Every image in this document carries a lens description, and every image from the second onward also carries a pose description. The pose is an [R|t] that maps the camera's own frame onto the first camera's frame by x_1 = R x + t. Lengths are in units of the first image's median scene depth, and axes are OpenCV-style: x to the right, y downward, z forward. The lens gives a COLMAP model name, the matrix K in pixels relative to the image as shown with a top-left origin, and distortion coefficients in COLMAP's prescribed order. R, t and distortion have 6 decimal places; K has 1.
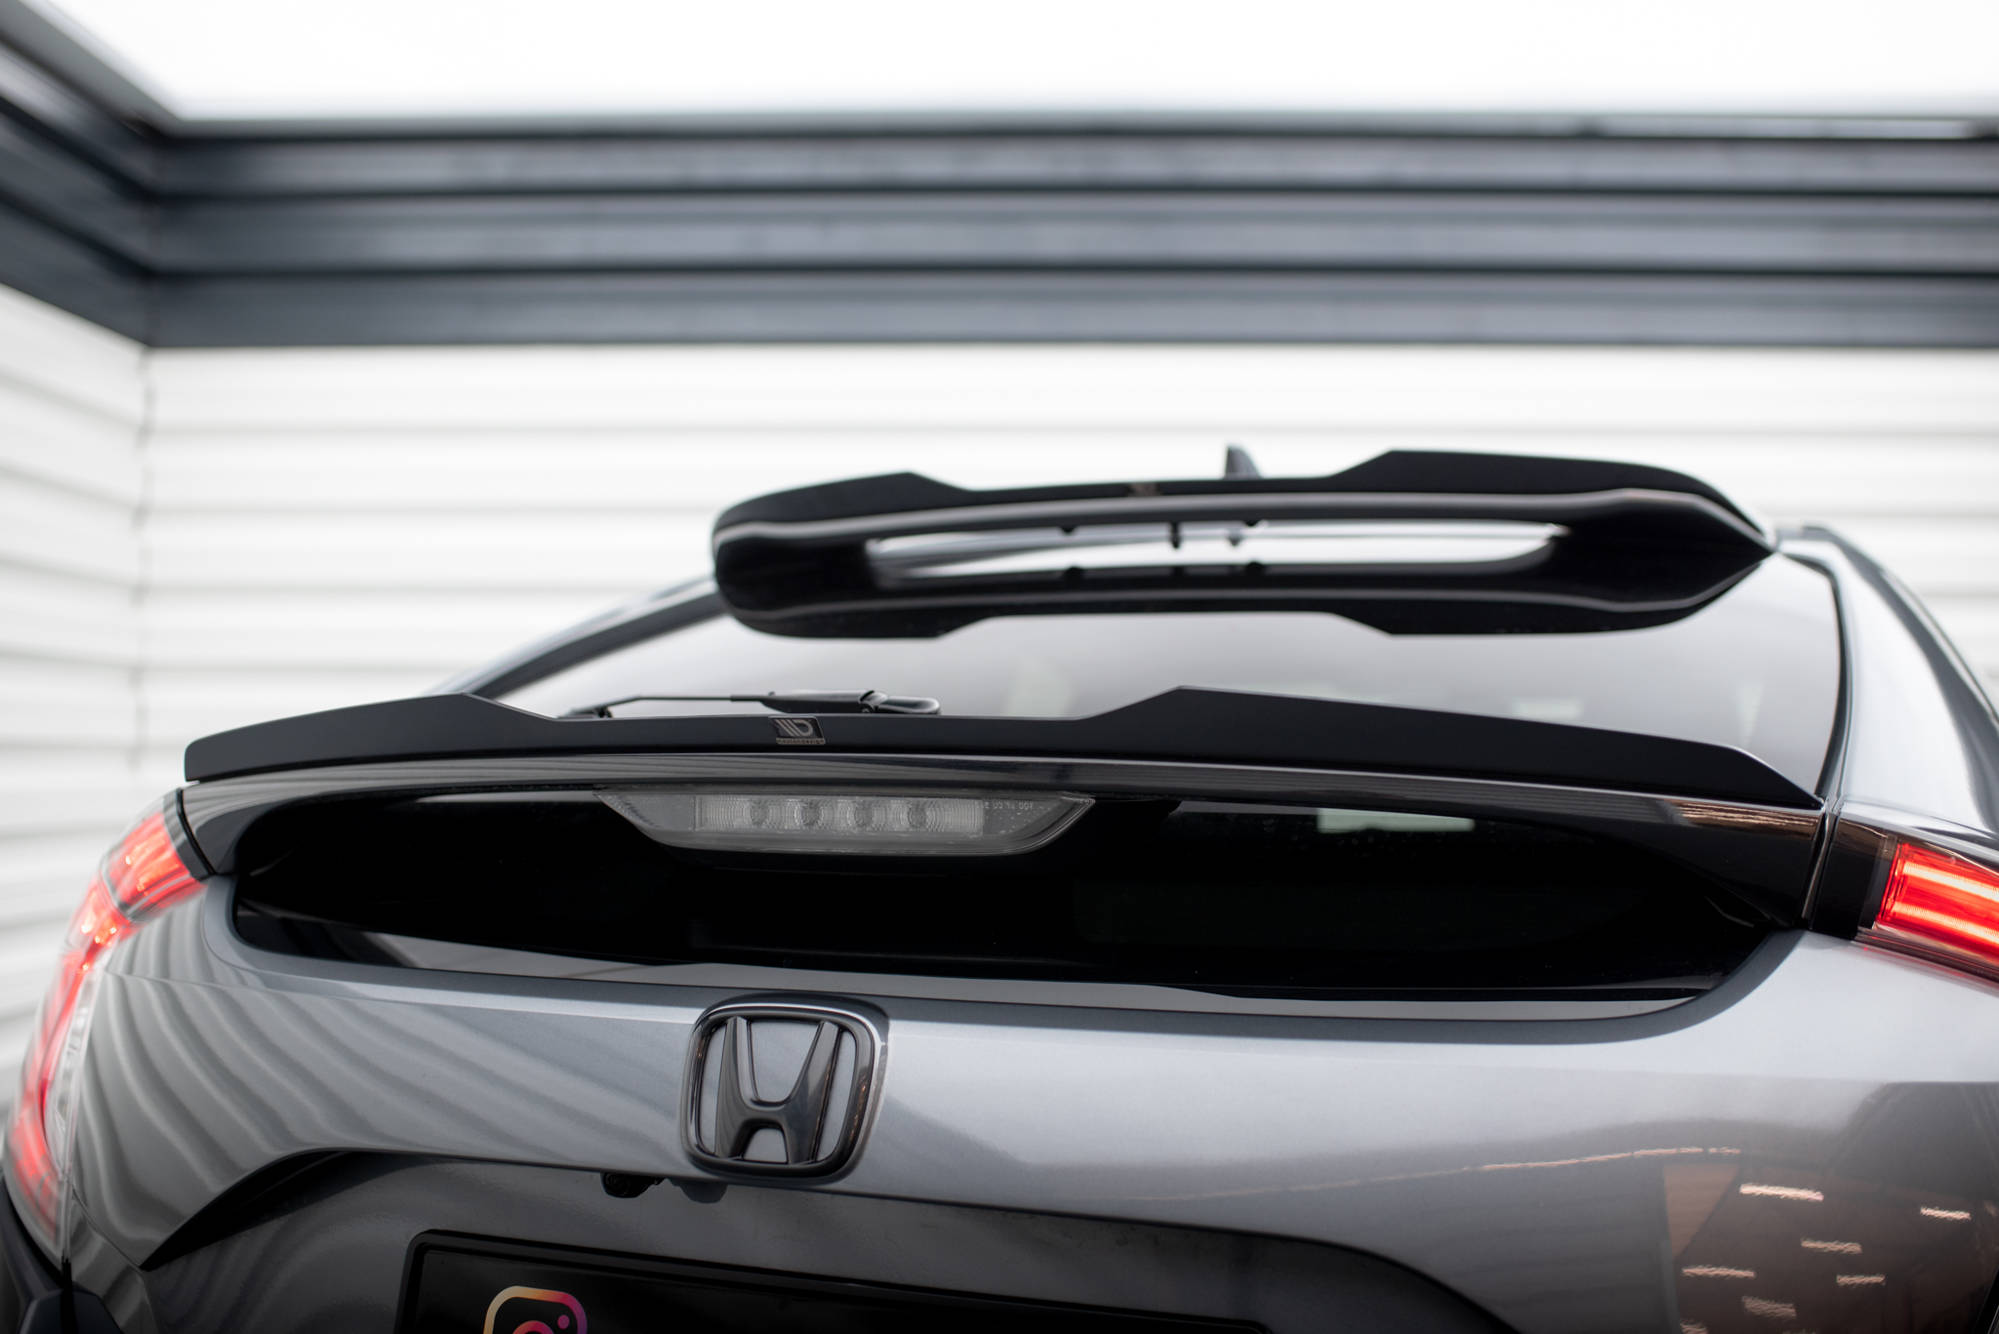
lens RADIAL K [[2025.5, 0, 999.5], [0, 2025.5, 667.0], [0, 0, 1]] dist [-0.060401, 0.002876]
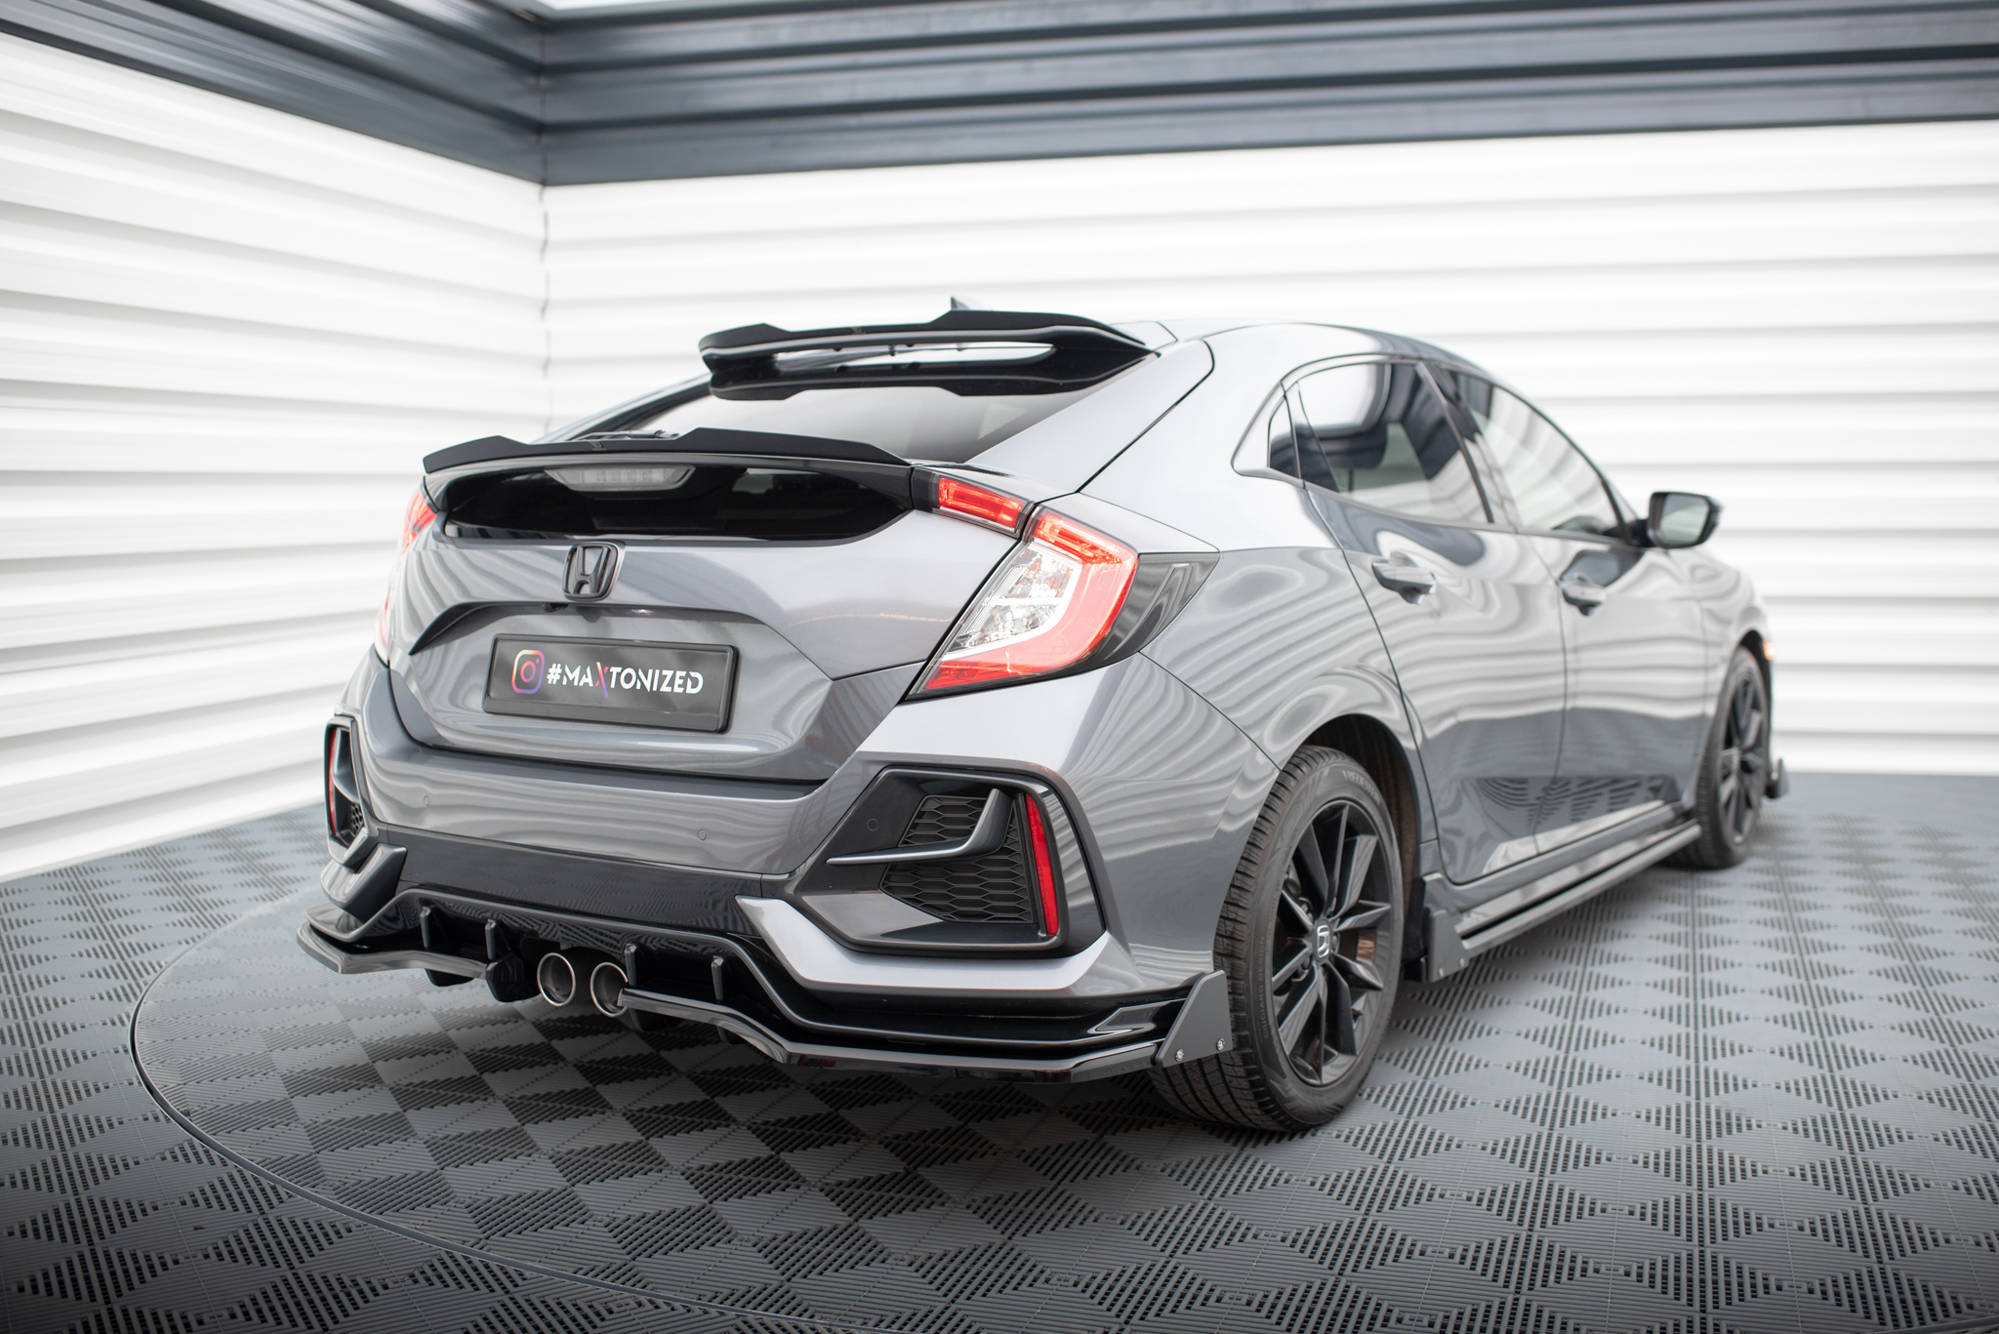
lens RADIAL K [[2139.3, 0, 1049.8], [0, 2139.3, 668.3], [0, 0, 1]] dist [-0.071585, 0.006988]
pose [[0.973871, 0.005585, -0.227034, 0.770791], [0.022560, 0.992374, 0.121184, -0.003811], [0.225979, -0.123139, 0.966318, -1.141300]]
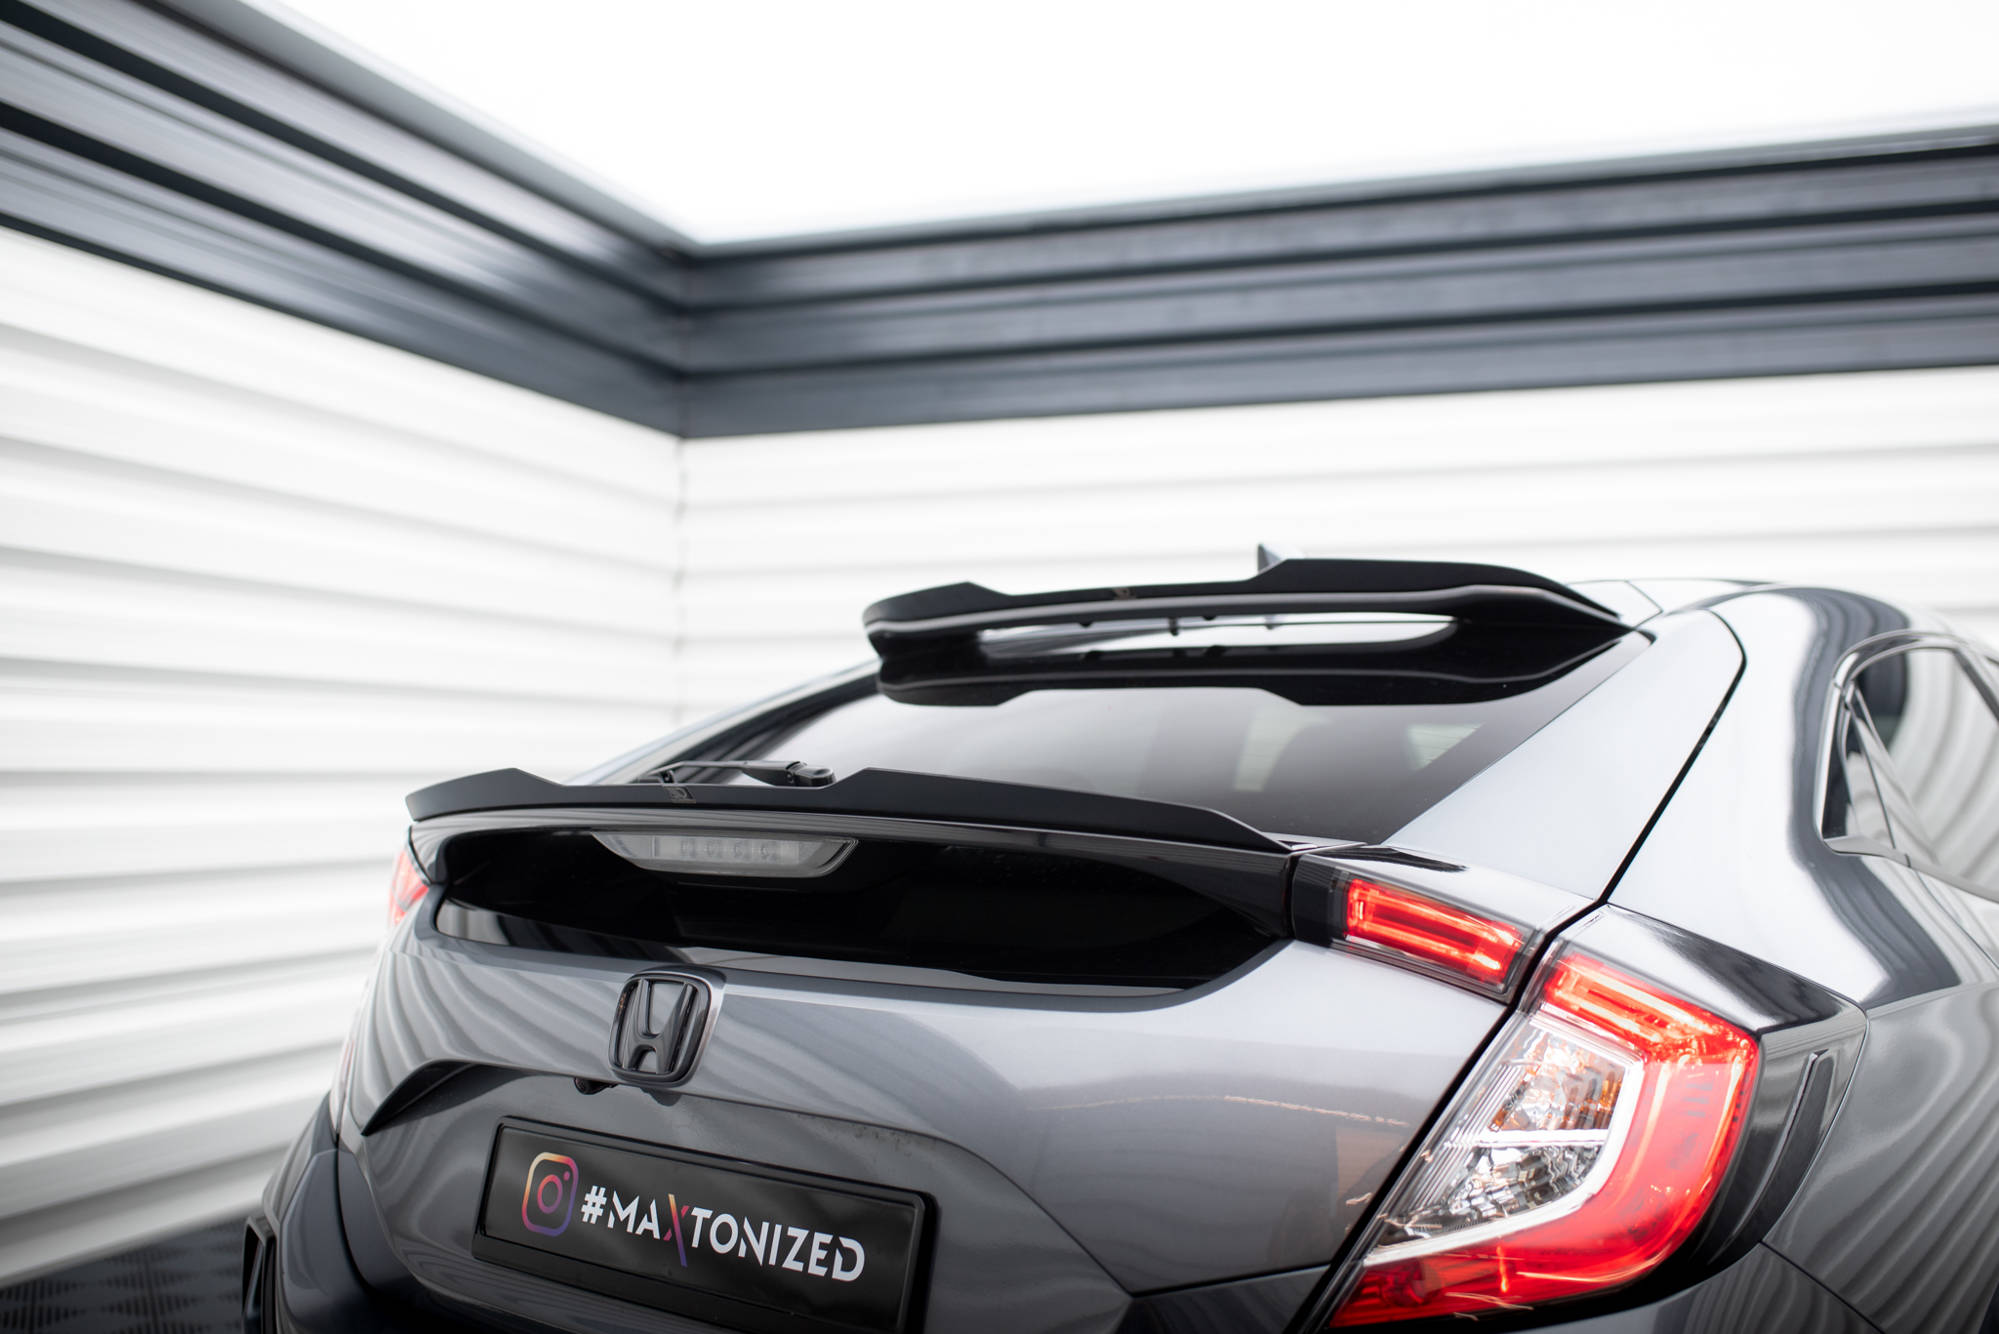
lens RADIAL K [[2025.5, 0, 999.5], [0, 2025.5, 667.0], [0, 0, 1]] dist [-0.060401, 0.002876]
pose [[0.950620, -0.019460, -0.309747, 0.394354], [0.017074, 0.999800, -0.010413, -0.029133], [0.309888, 0.004610, 0.950762, -0.249006]]
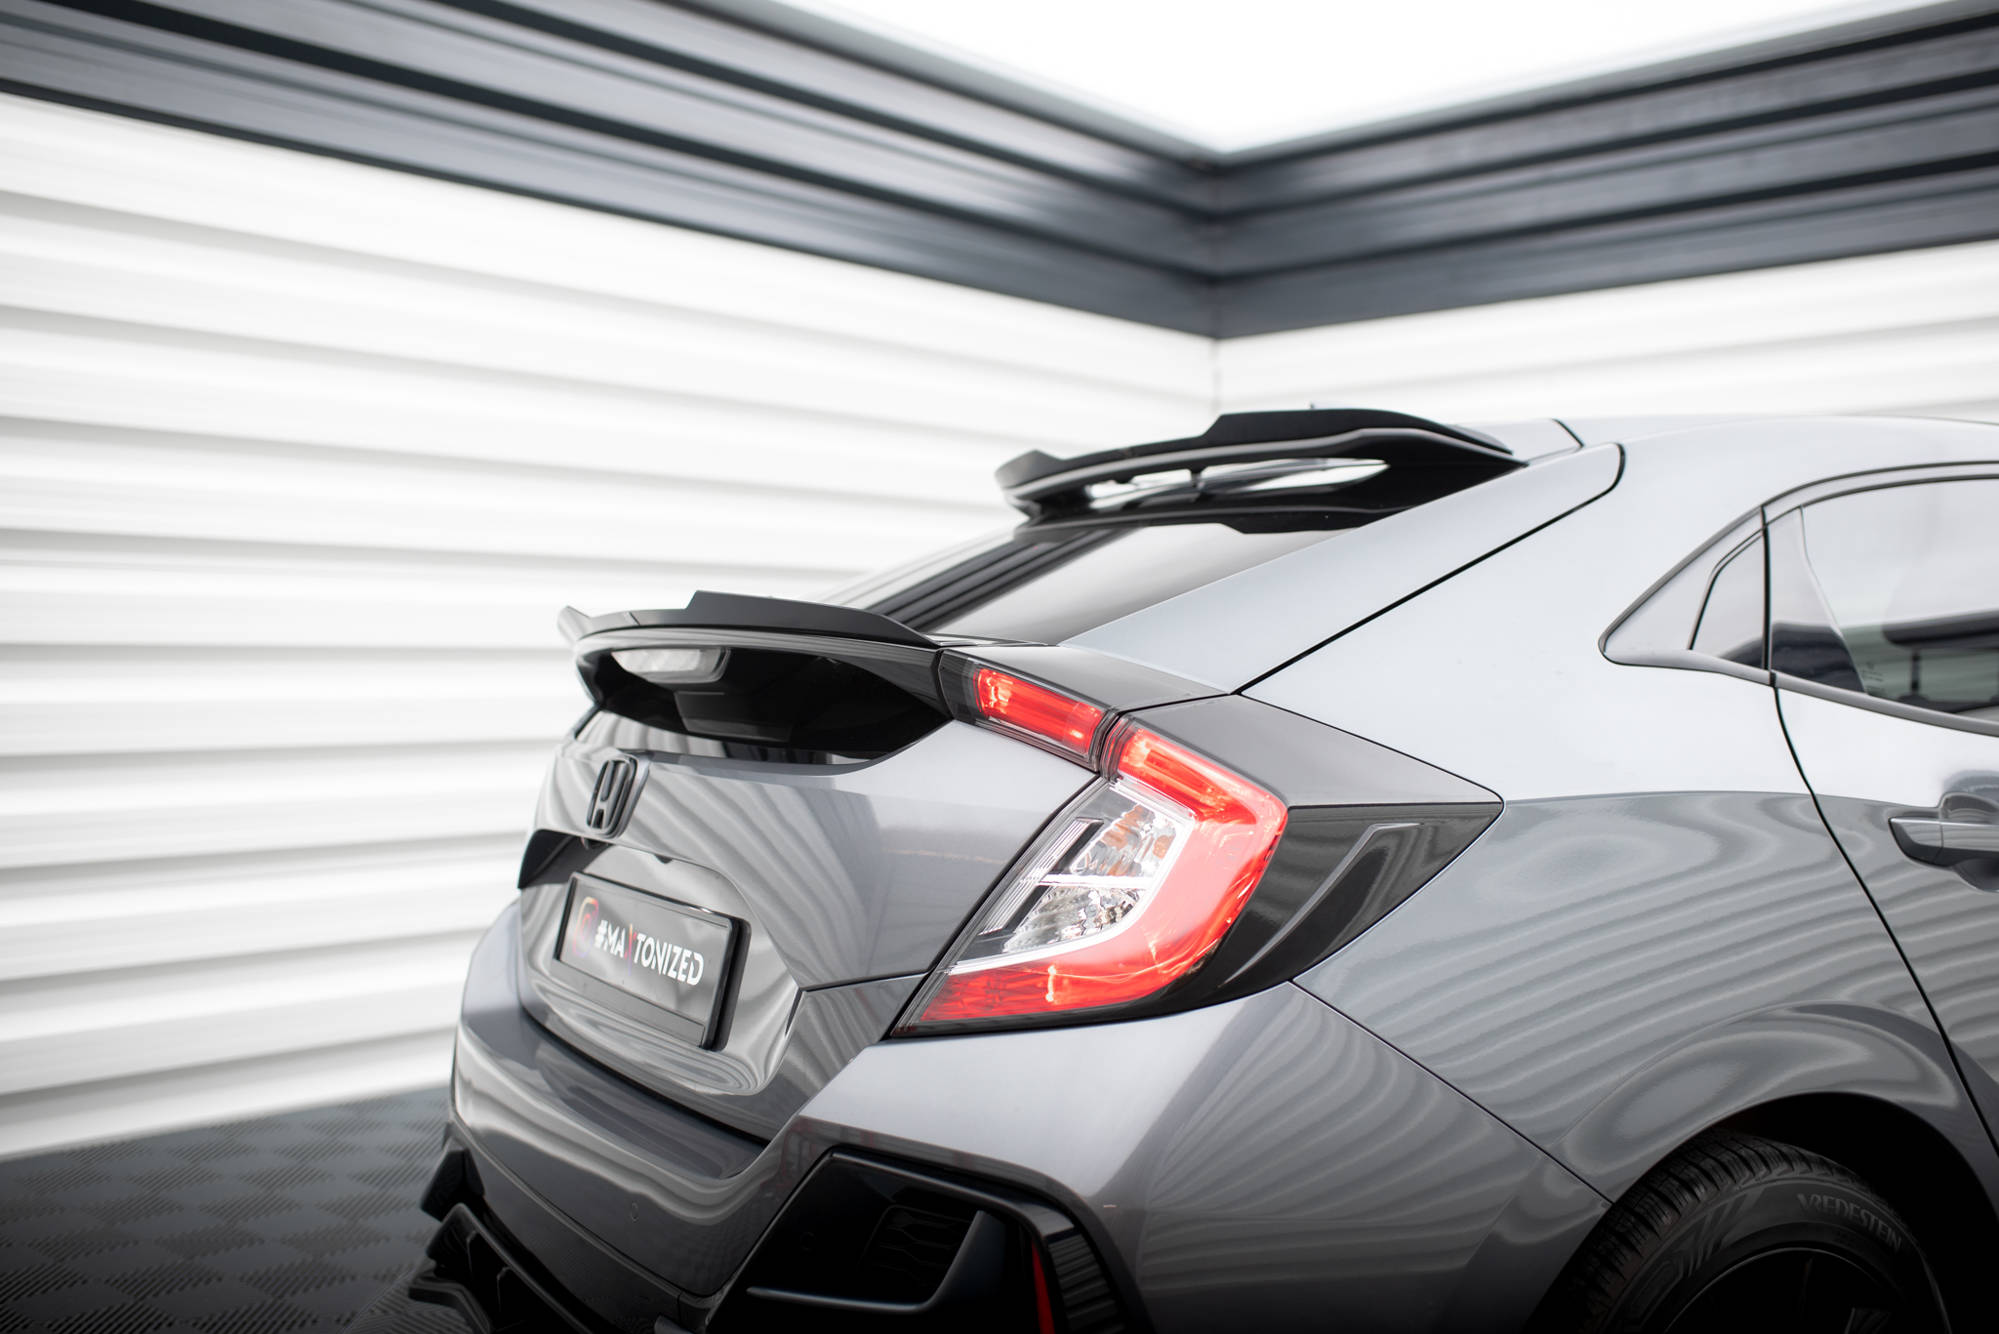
lens RADIAL K [[2025.5, 0, 999.5], [0, 2025.5, 667.0], [0, 0, 1]] dist [-0.060401, 0.002876]
pose [[0.759974, -0.008180, -0.649902, 0.952398], [0.032713, 0.999135, 0.025678, 0.026276], [0.649130, -0.040775, 0.759584, -0.181643]]
